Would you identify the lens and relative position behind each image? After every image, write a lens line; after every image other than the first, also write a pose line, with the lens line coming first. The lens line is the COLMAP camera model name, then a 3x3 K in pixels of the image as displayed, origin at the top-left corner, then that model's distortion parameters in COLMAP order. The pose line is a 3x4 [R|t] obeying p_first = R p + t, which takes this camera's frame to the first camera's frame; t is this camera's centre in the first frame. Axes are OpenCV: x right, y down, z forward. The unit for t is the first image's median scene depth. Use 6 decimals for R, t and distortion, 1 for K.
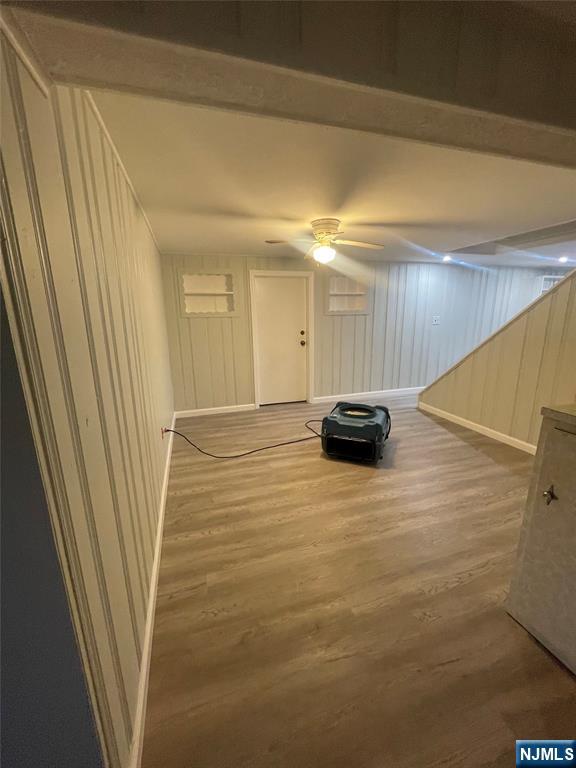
lens RADIAL K [[311.3, 0, 286.9], [0, 311.3, 383.1], [0, 0, 1]] dist [-0.002437, -0.001024]
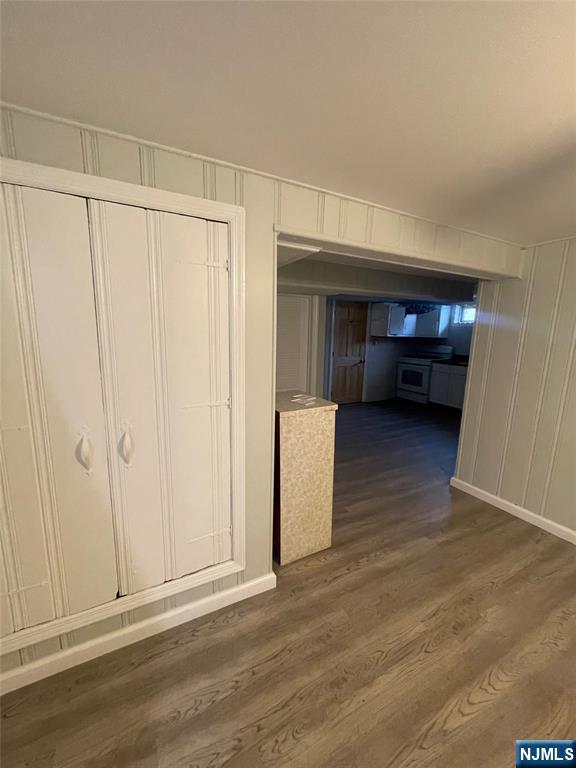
lens RADIAL K [[311.3, 0, 286.5], [0, 311.3, 389.3], [0, 0, 1]] dist [-0.002437, -0.001024]
pose [[-0.983911, 0.031784, -0.175808, 0.911621], [-0.041067, 0.917461, 0.395701, -0.404578], [0.173874, 0.396555, -0.901394, 1.585364]]
